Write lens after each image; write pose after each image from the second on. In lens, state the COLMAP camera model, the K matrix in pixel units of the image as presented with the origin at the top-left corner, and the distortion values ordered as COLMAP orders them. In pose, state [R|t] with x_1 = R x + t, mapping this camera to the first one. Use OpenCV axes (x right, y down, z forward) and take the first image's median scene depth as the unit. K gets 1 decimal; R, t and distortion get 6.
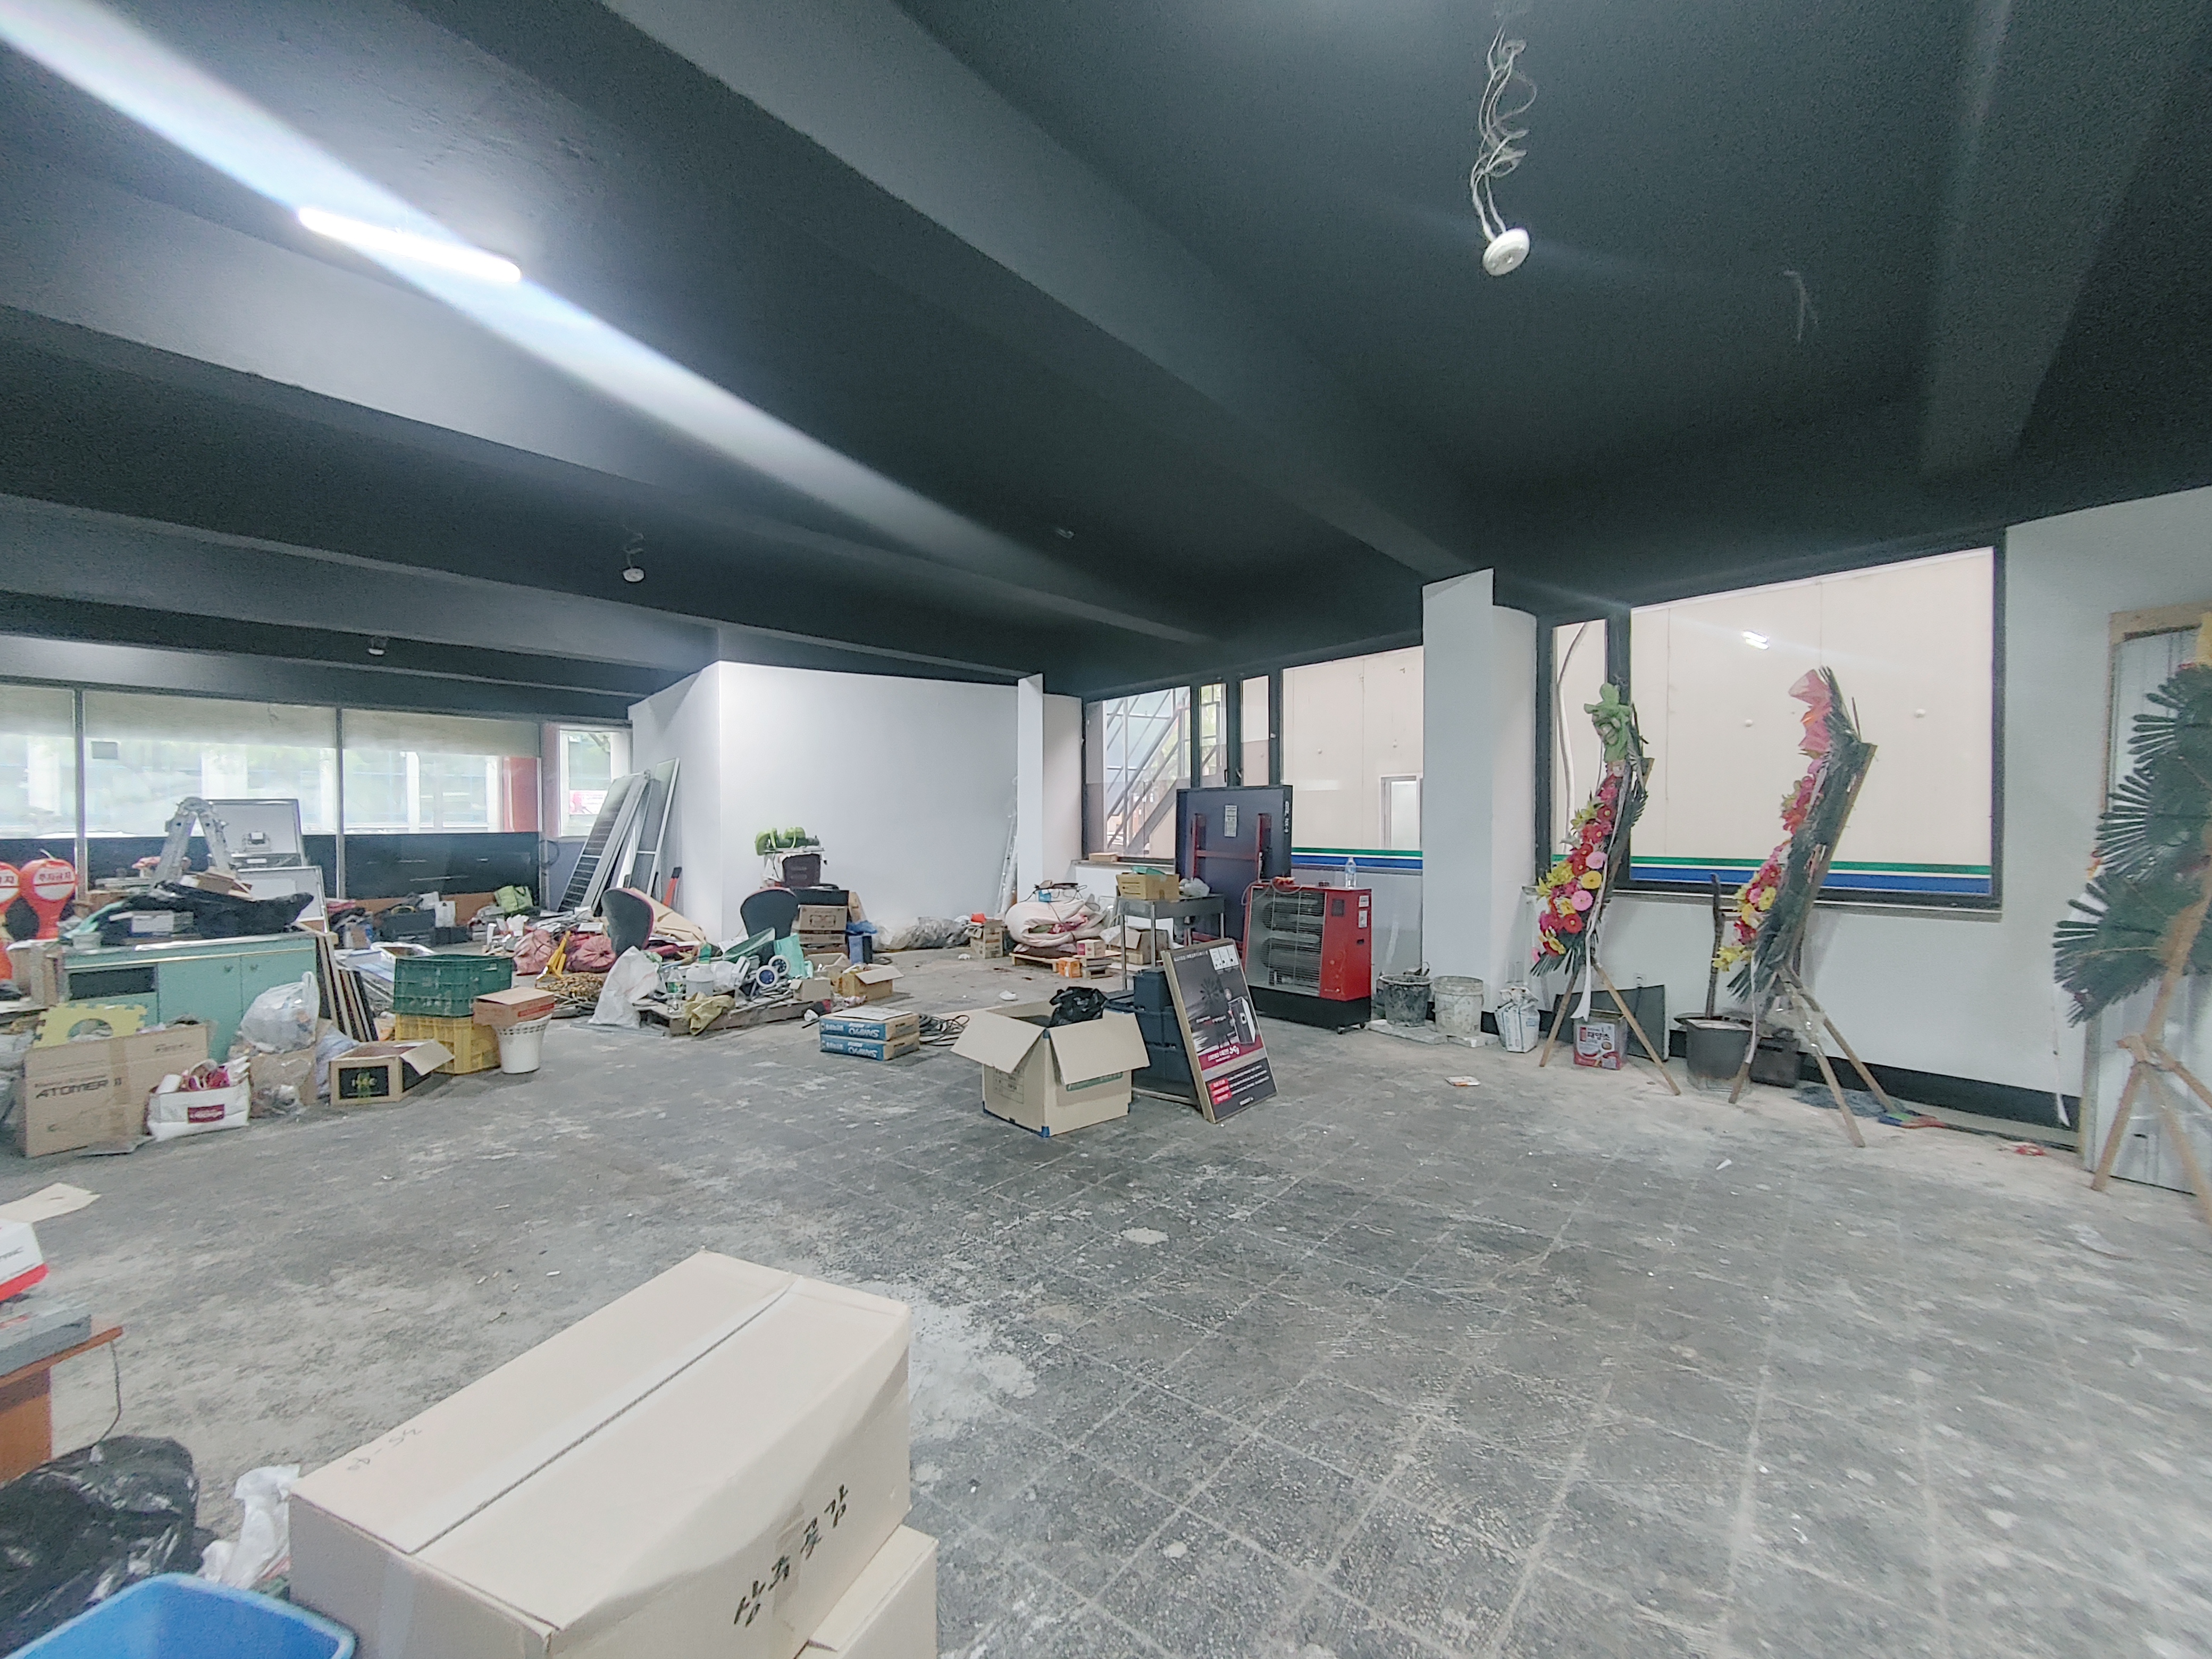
lens RADIAL K [[943.9, 0, 1106.0], [0, 943.9, 829.5], [0, 0, 1]] dist [0.001063, 0.000434]
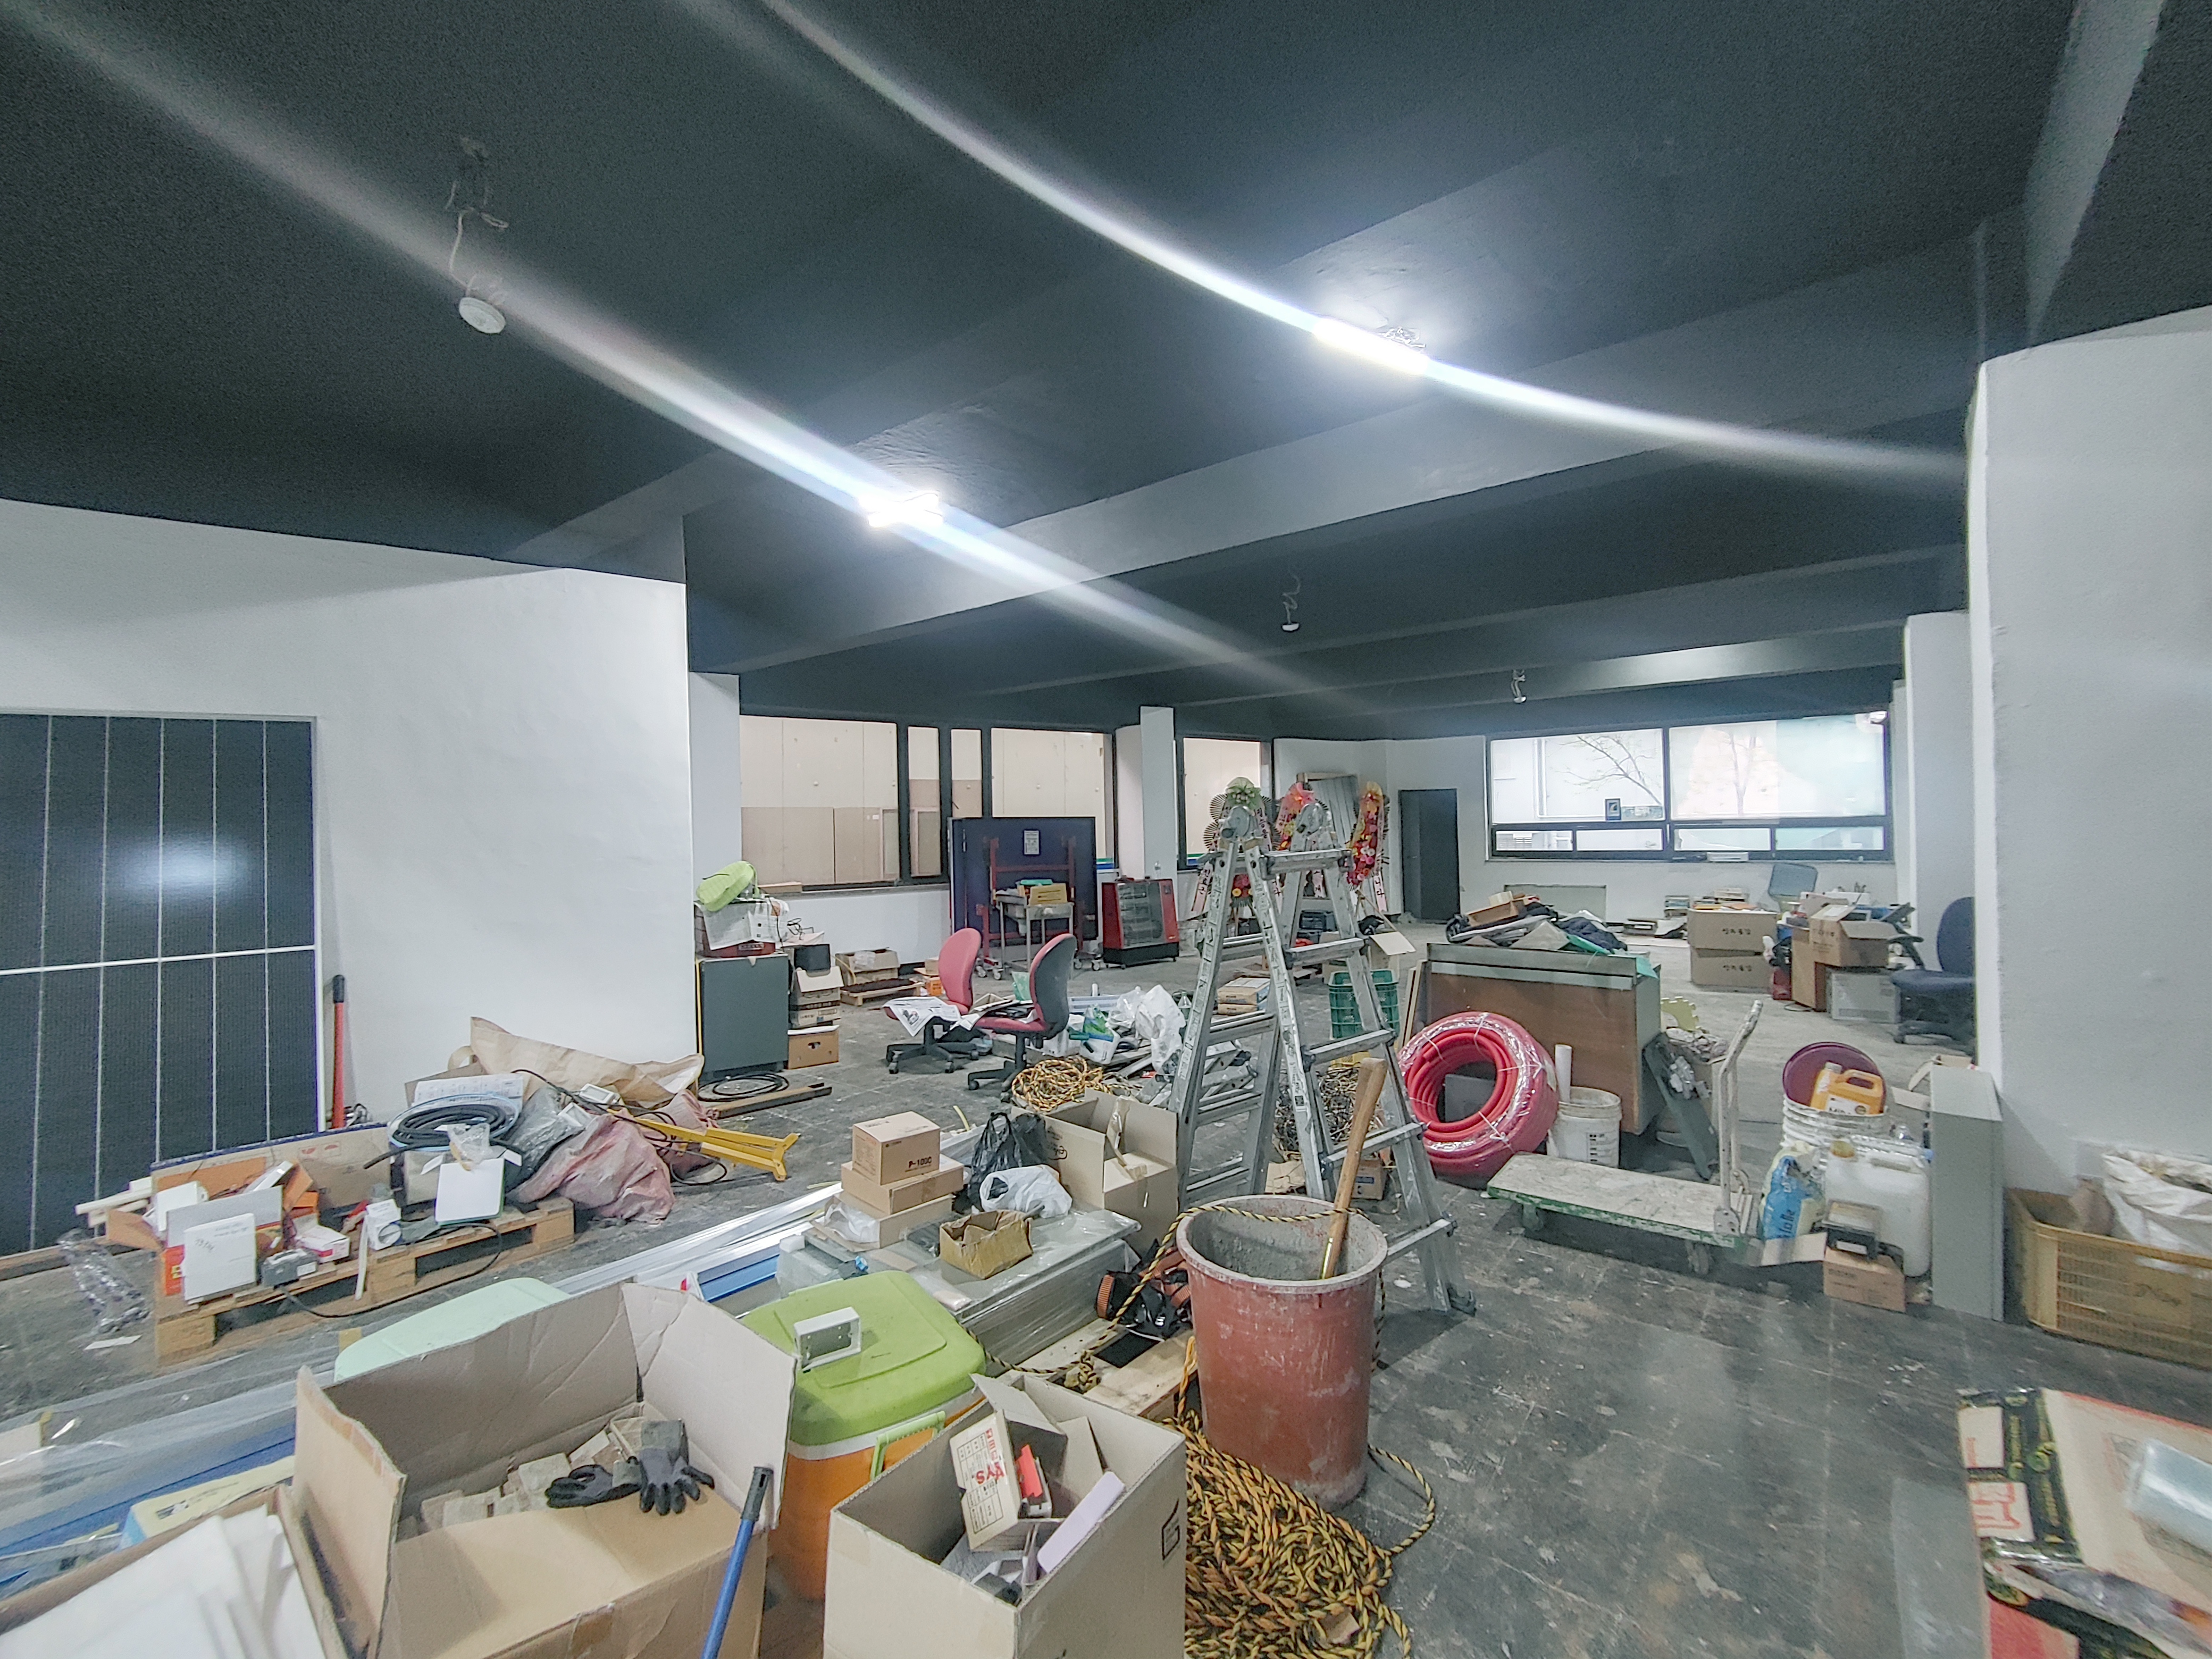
lens RADIAL K [[943.9, 0, 1106.0], [0, 943.9, 829.5], [0, 0, 1]] dist [0.001063, 0.000434]
pose [[-0.012466, 0.002127, 0.999920, -1.833158], [0.033705, 0.999430, -0.001706, -0.031486], [-0.999354, 0.033681, -0.012530, 1.380853]]
